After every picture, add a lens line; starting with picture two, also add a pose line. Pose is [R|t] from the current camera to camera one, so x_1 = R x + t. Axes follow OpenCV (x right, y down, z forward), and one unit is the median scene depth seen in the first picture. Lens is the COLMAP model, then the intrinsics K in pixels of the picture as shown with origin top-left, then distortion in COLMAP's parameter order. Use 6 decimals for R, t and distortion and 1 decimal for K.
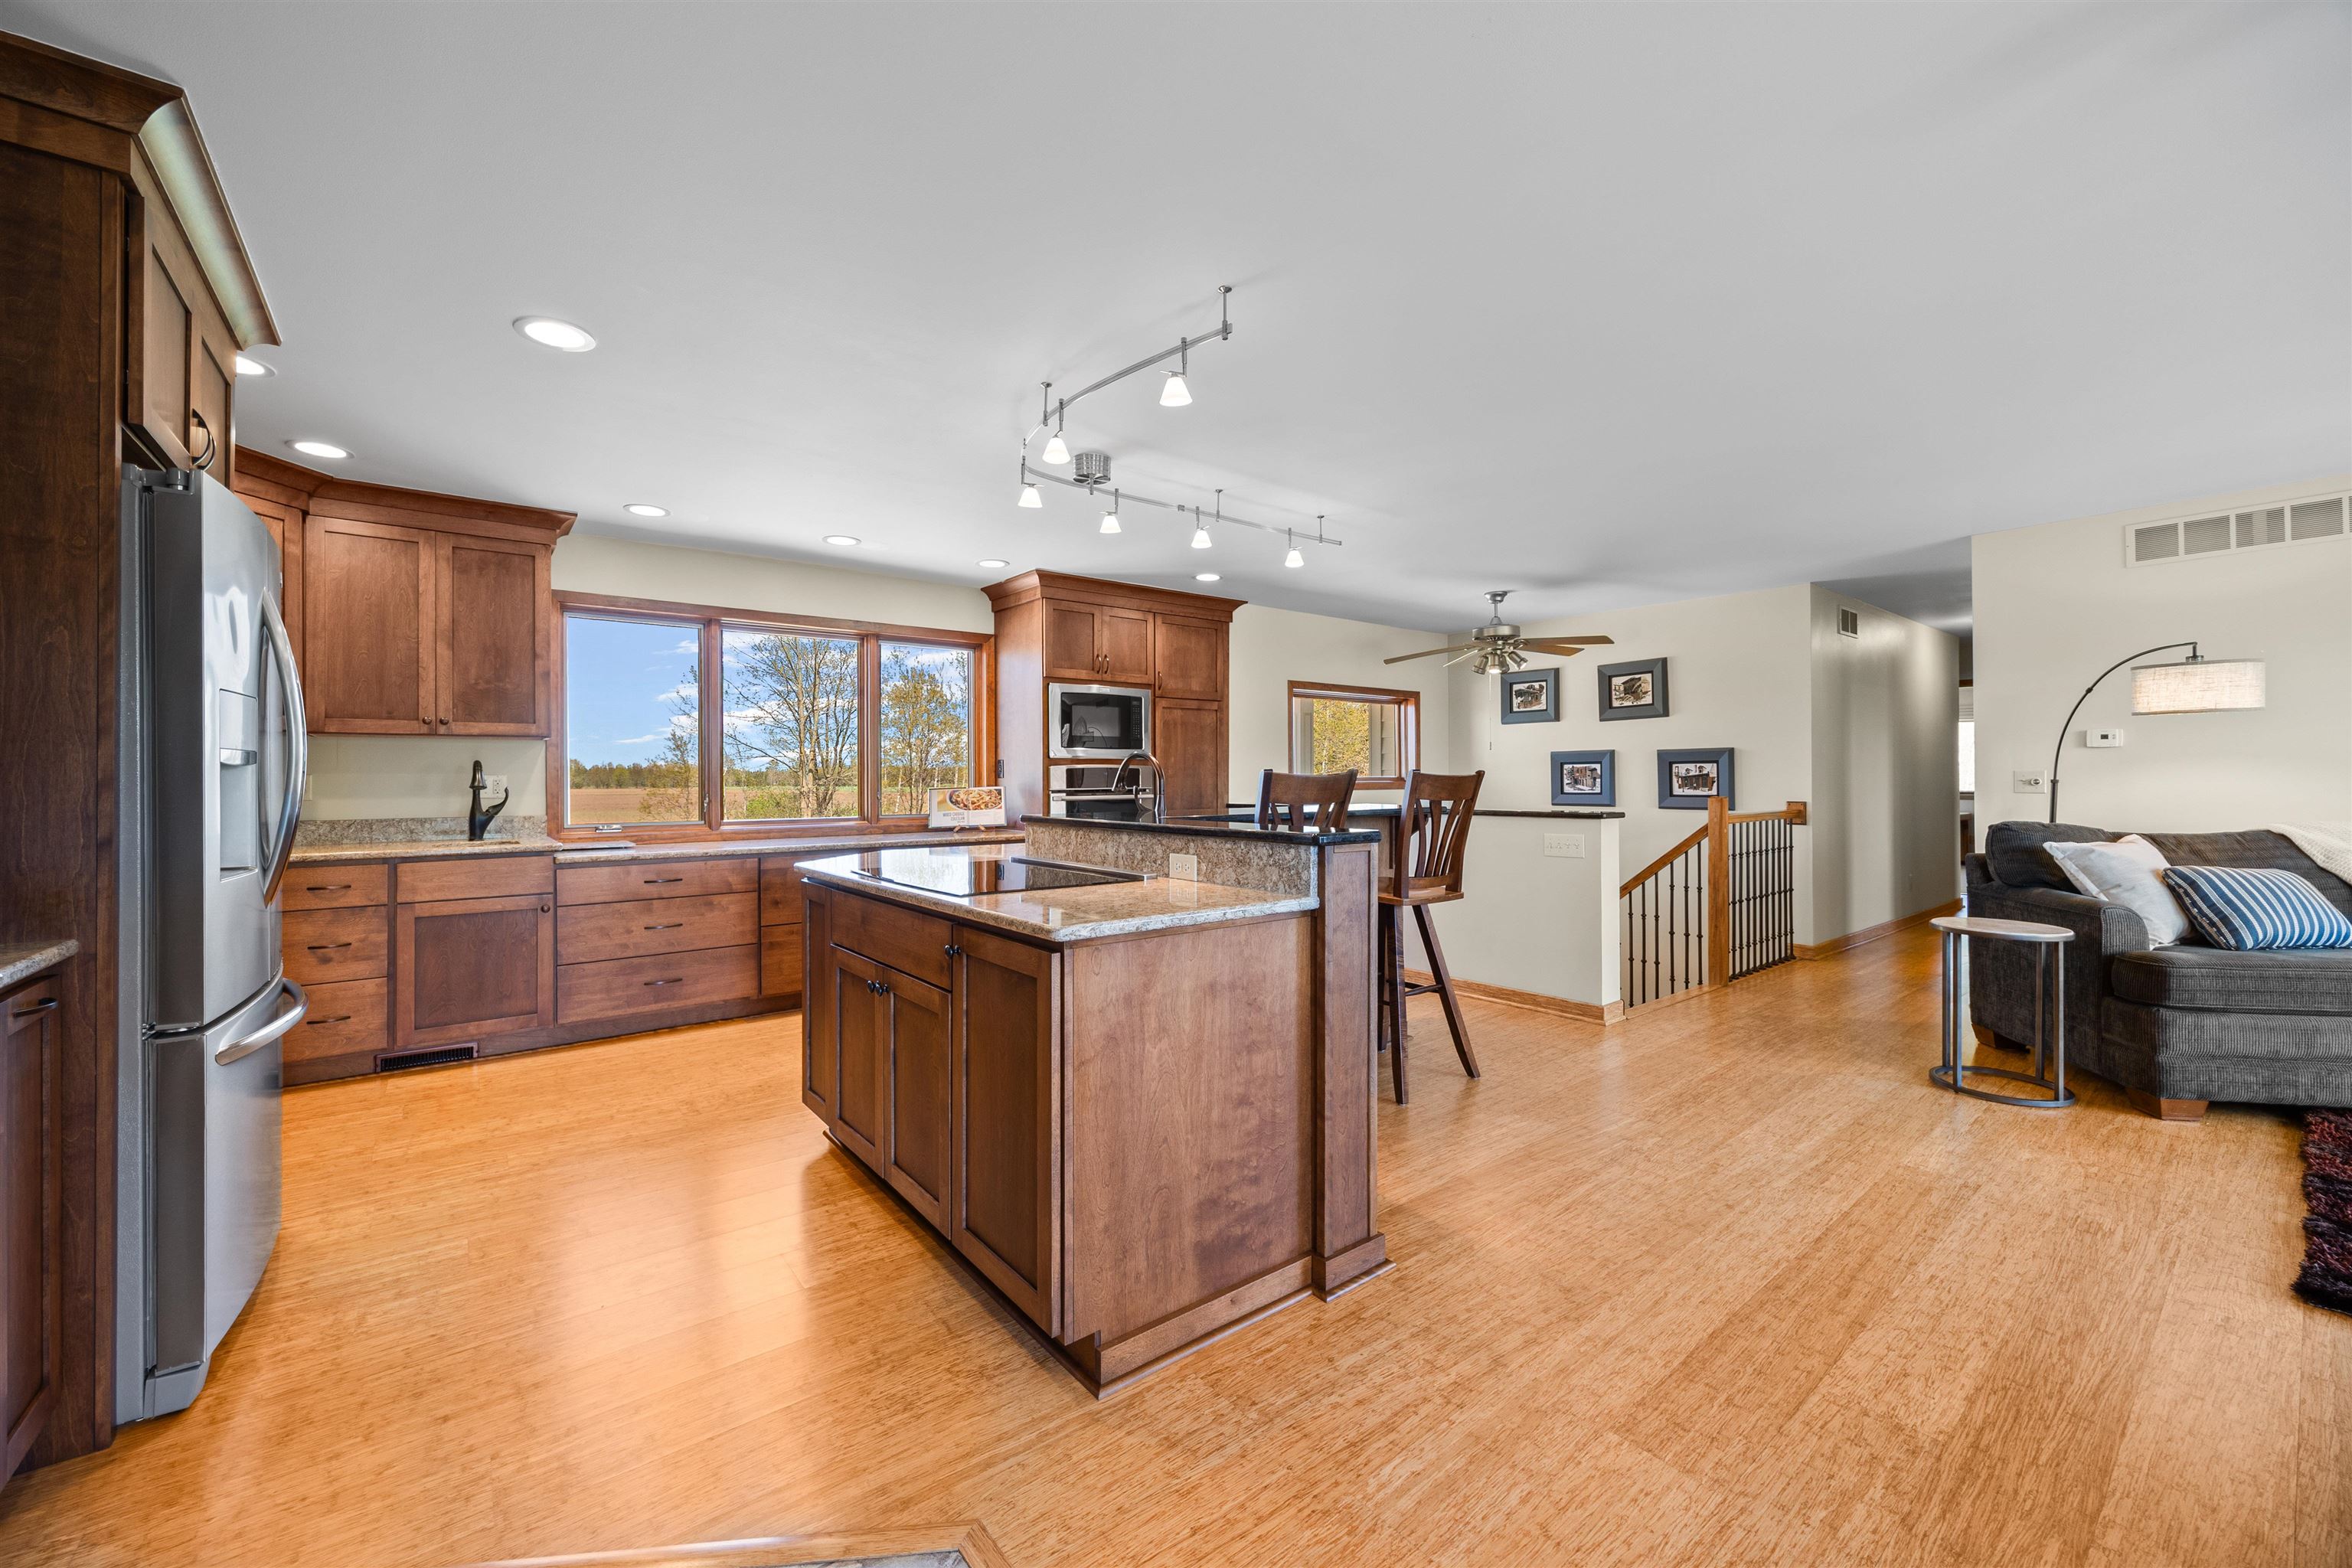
lens RADIAL K [[901.9, 0, 1156.2], [0, 901.9, 769.9], [0, 0, 1]] dist [-0.003089, 0.000078]
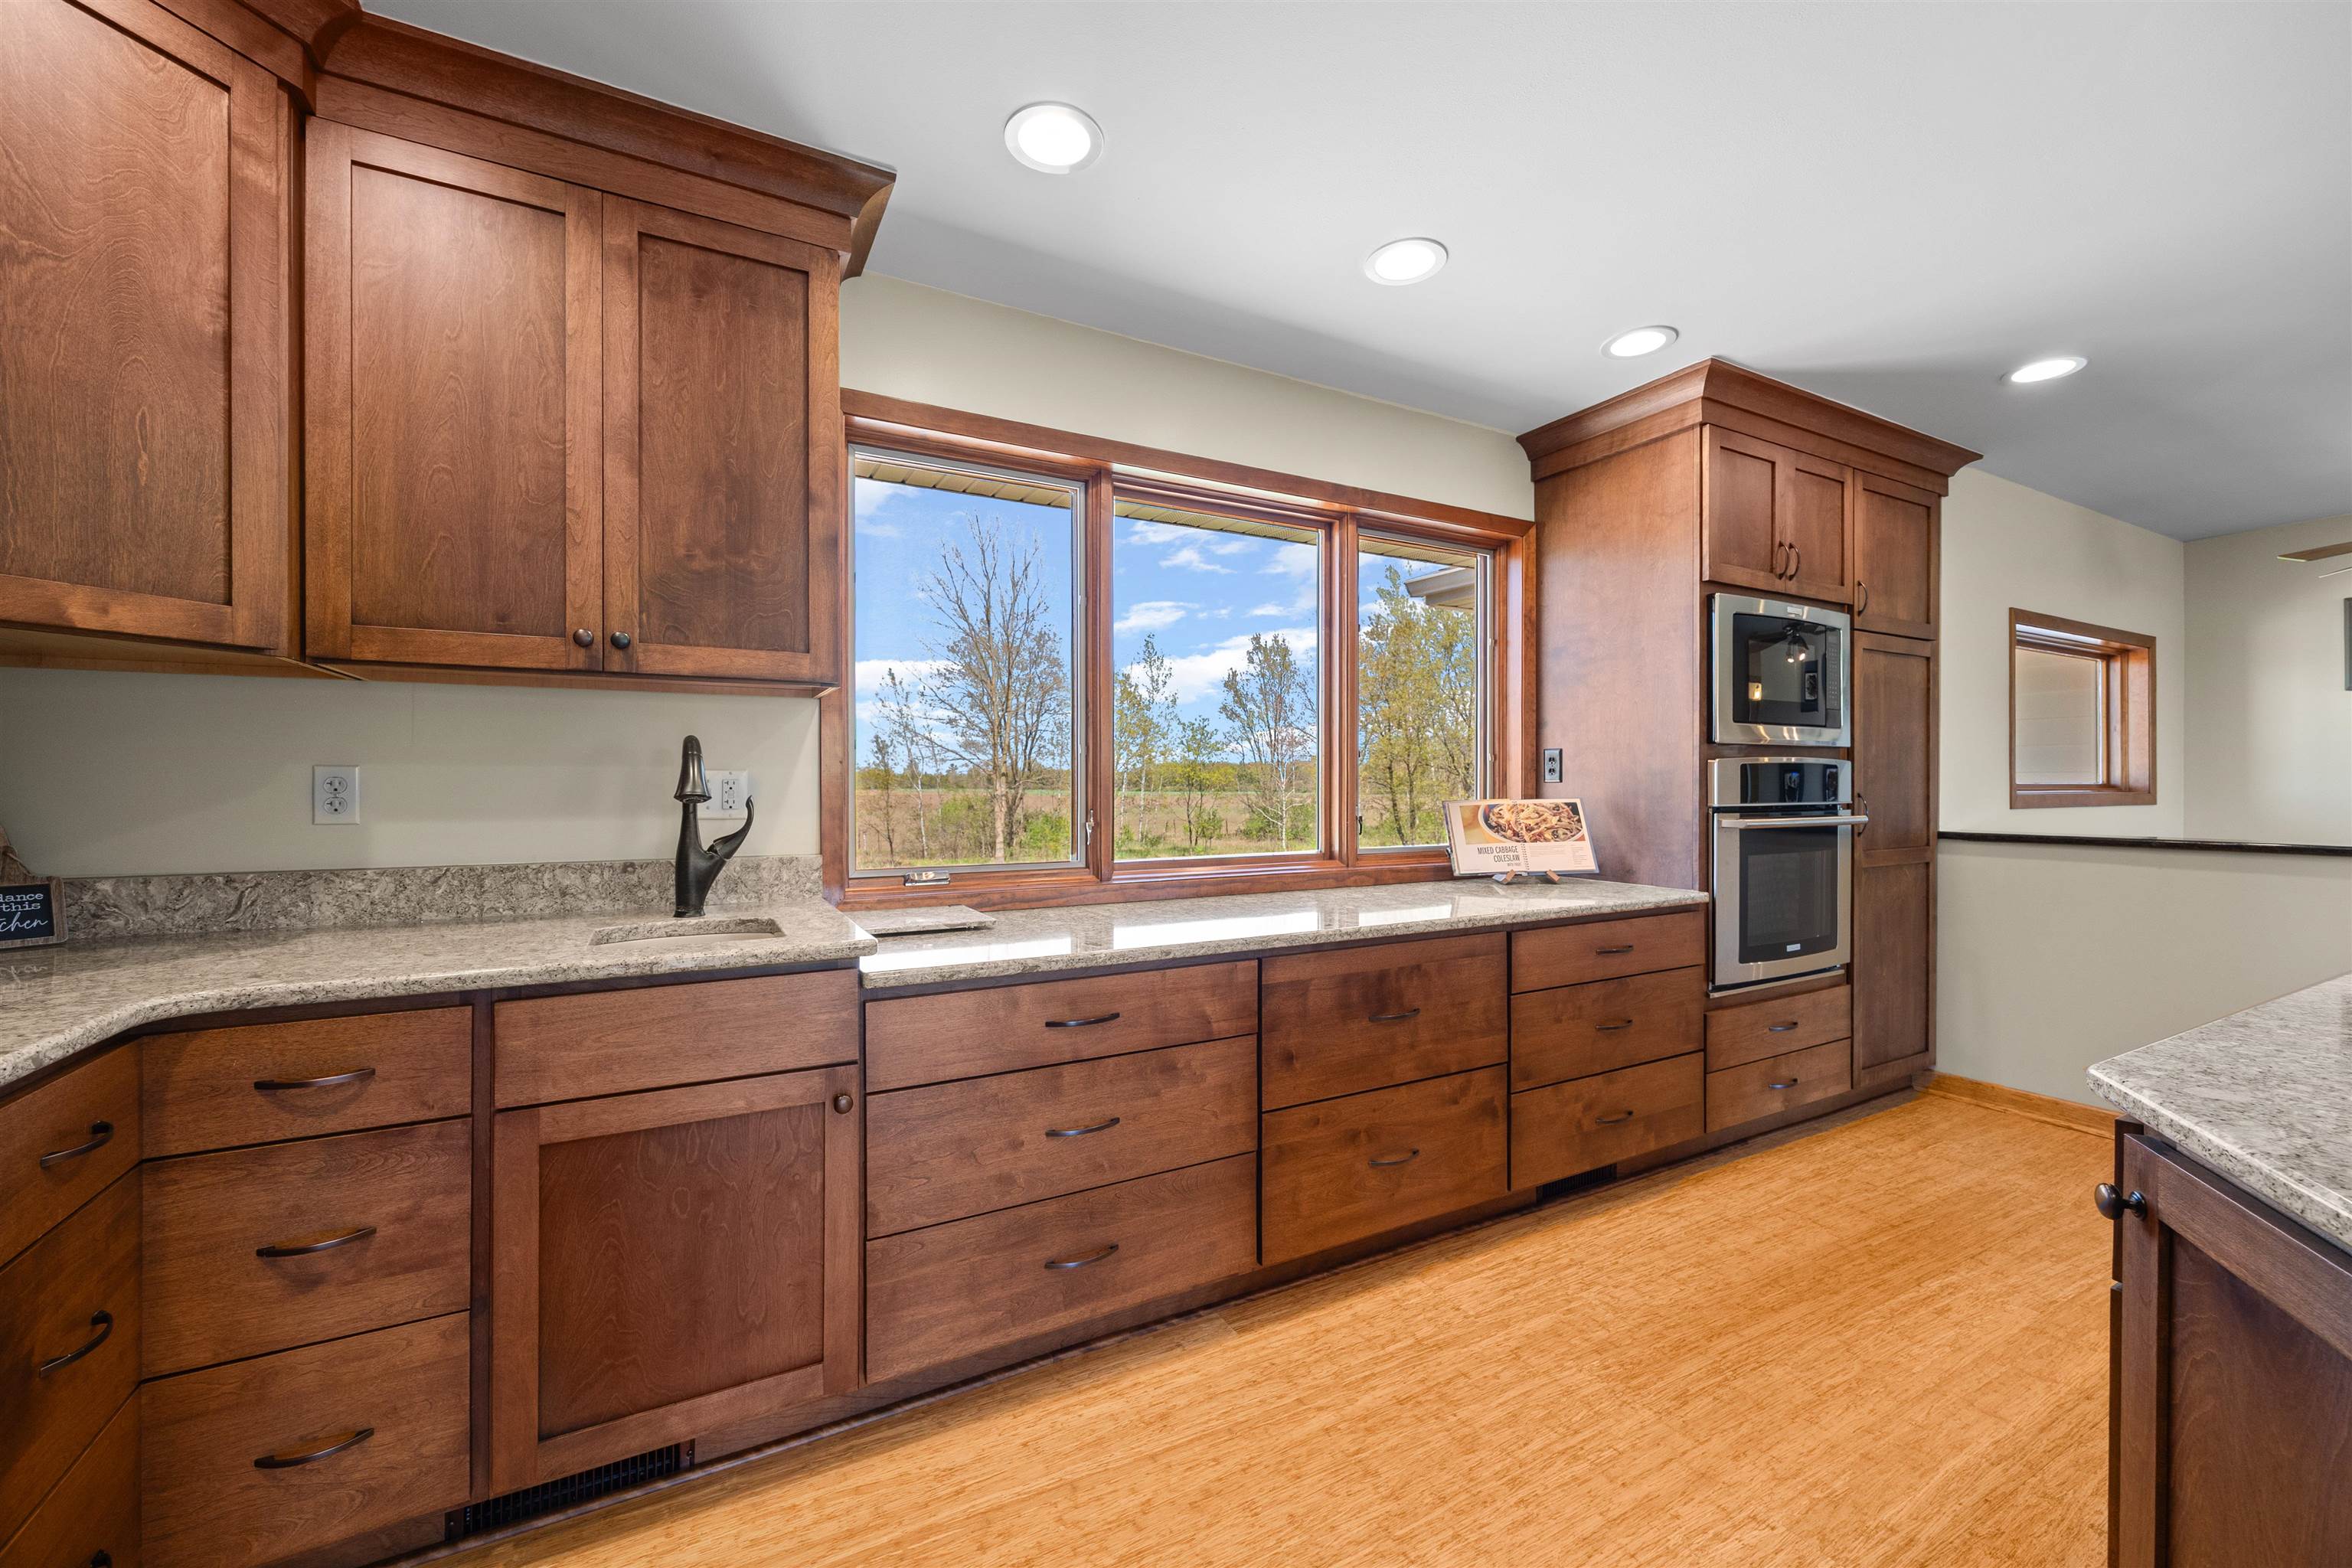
lens RADIAL K [[901.9, 0, 1160.3], [0, 901.9, 781.7], [0, 0, 1]] dist [-0.003089, 0.000078]
pose [[0.983157, 0.007435, -0.182613, -0.473669], [-0.005259, 0.999909, 0.012396, 0.005618], [0.182688, -0.011227, 0.983107, 0.643131]]
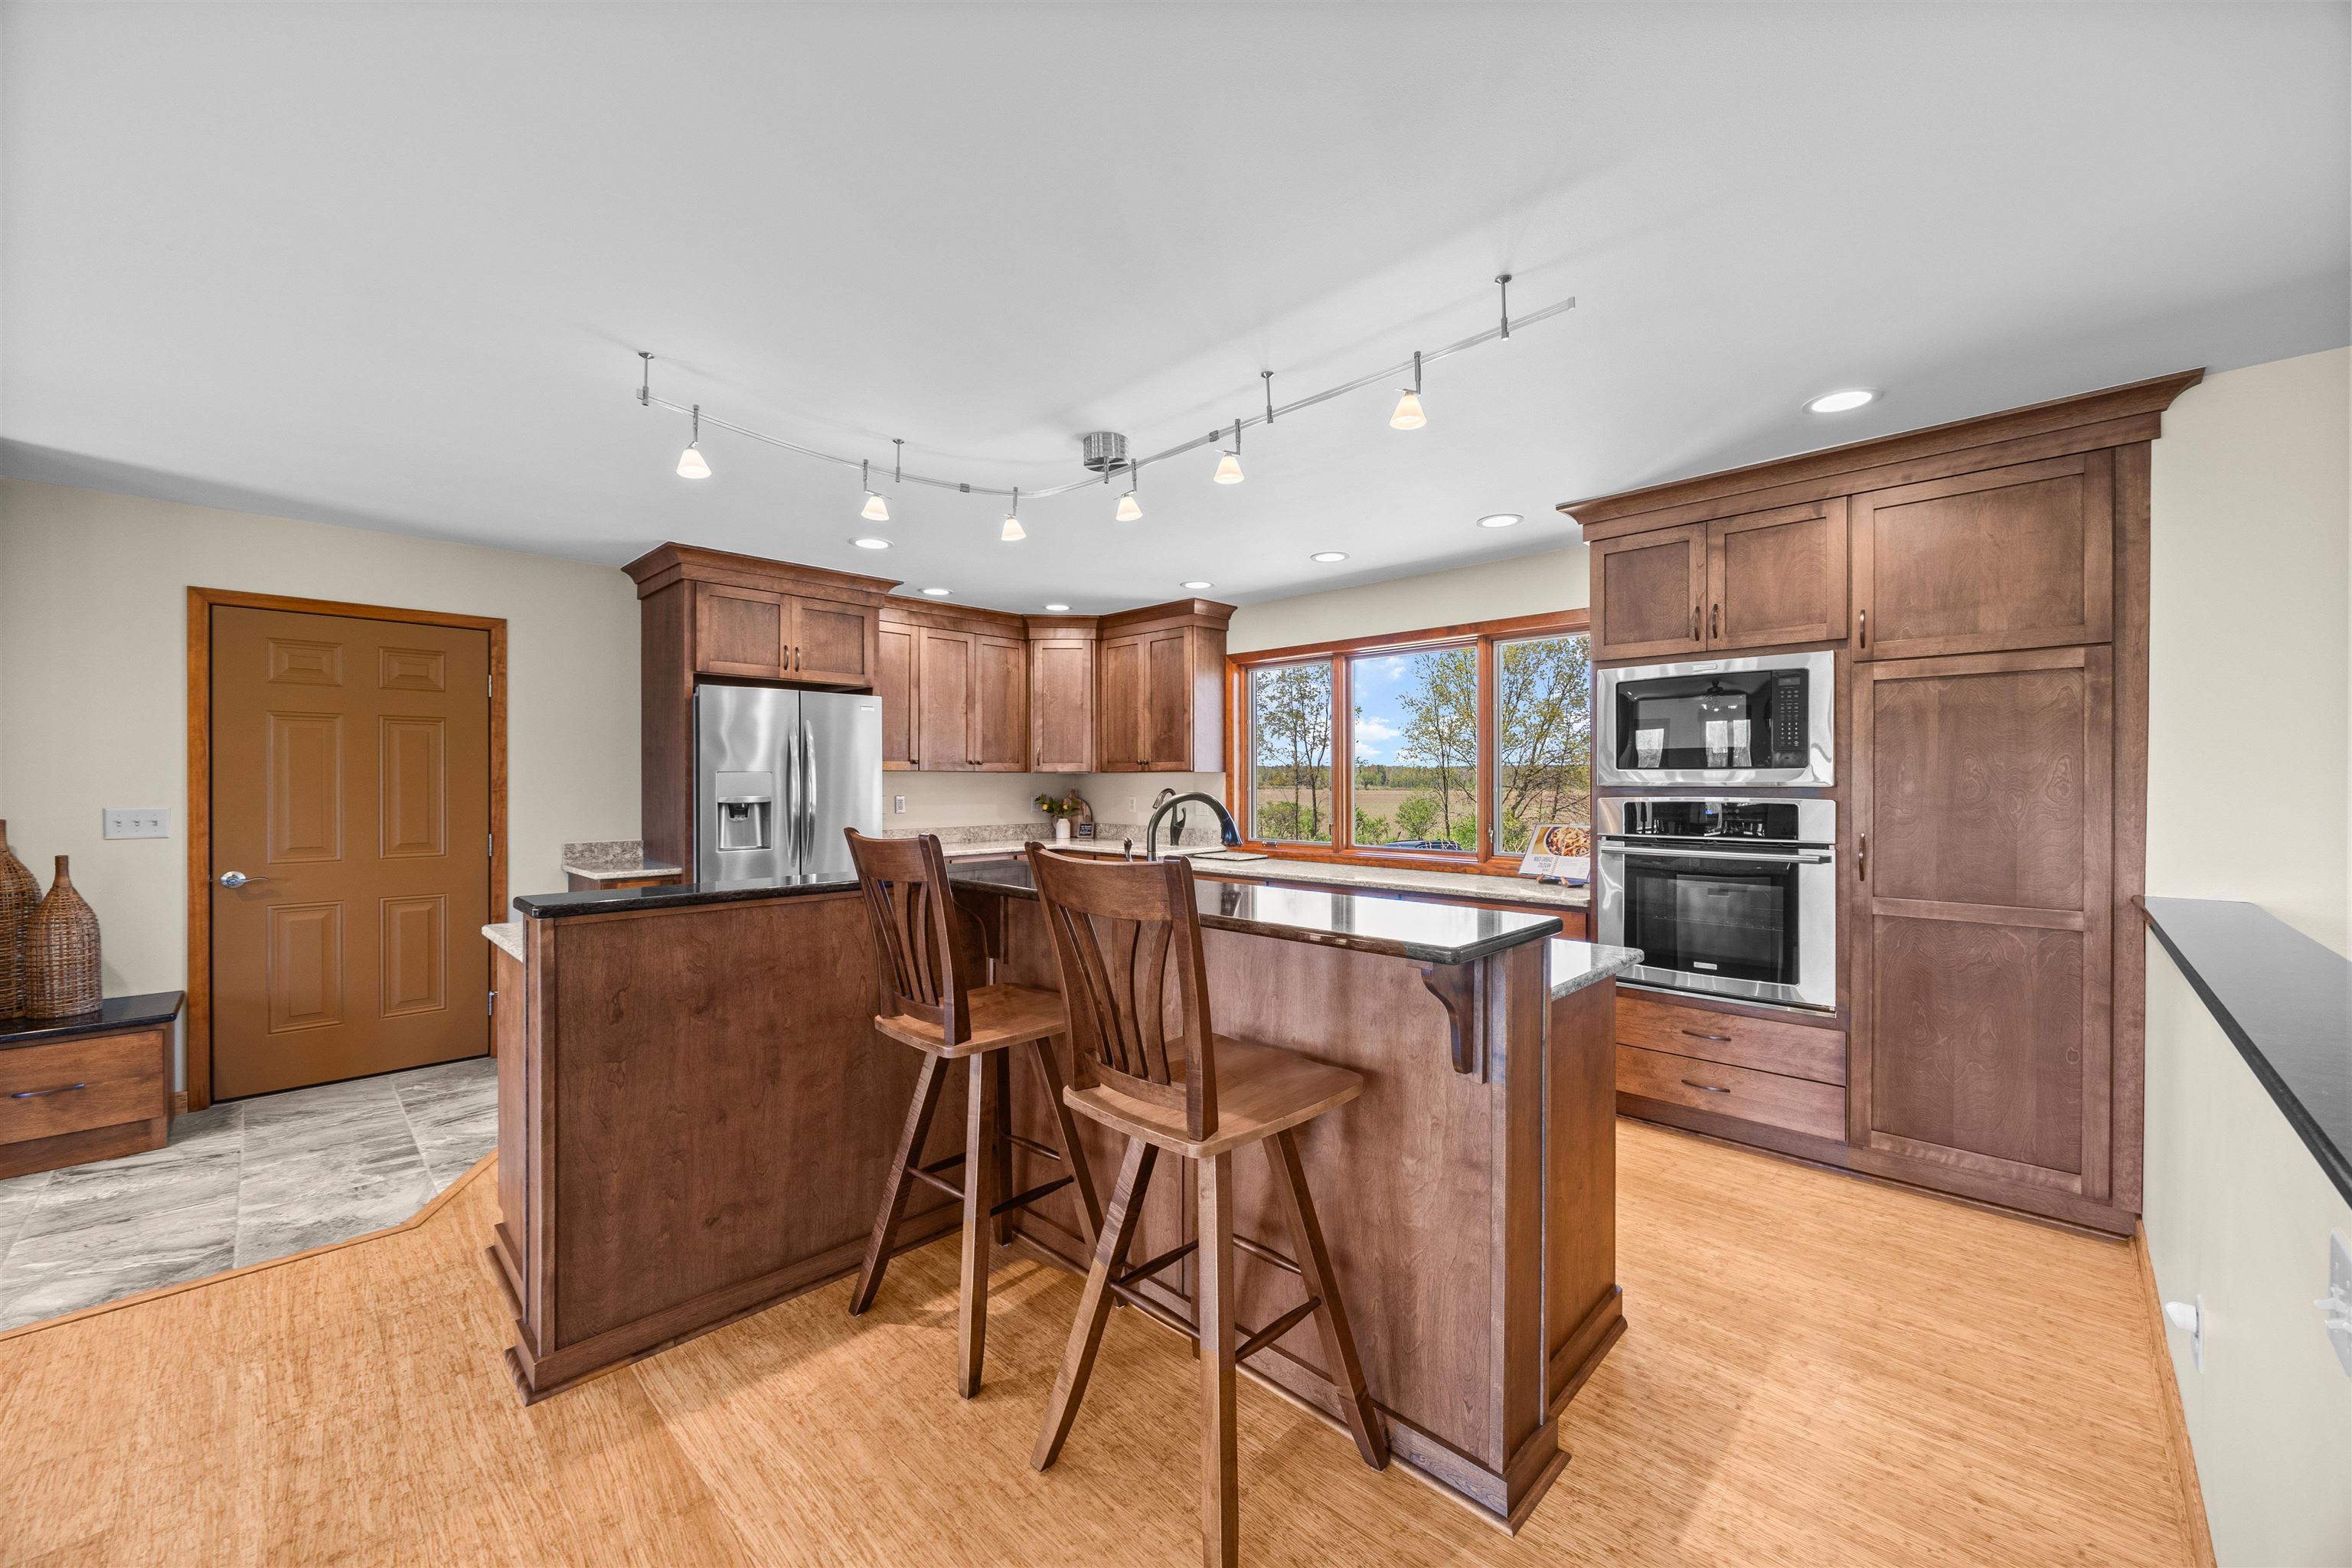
lens RADIAL K [[901.9, 0, 1172.7], [0, 901.9, 776.8], [0, 0, 1]] dist [-0.003089, 0.000078]
pose [[0.129515, 0.000225, -0.991577, 0.698052], [0.007437, 0.999972, 0.001198, -0.032678], [0.991550, -0.007530, 0.129510, 0.872323]]
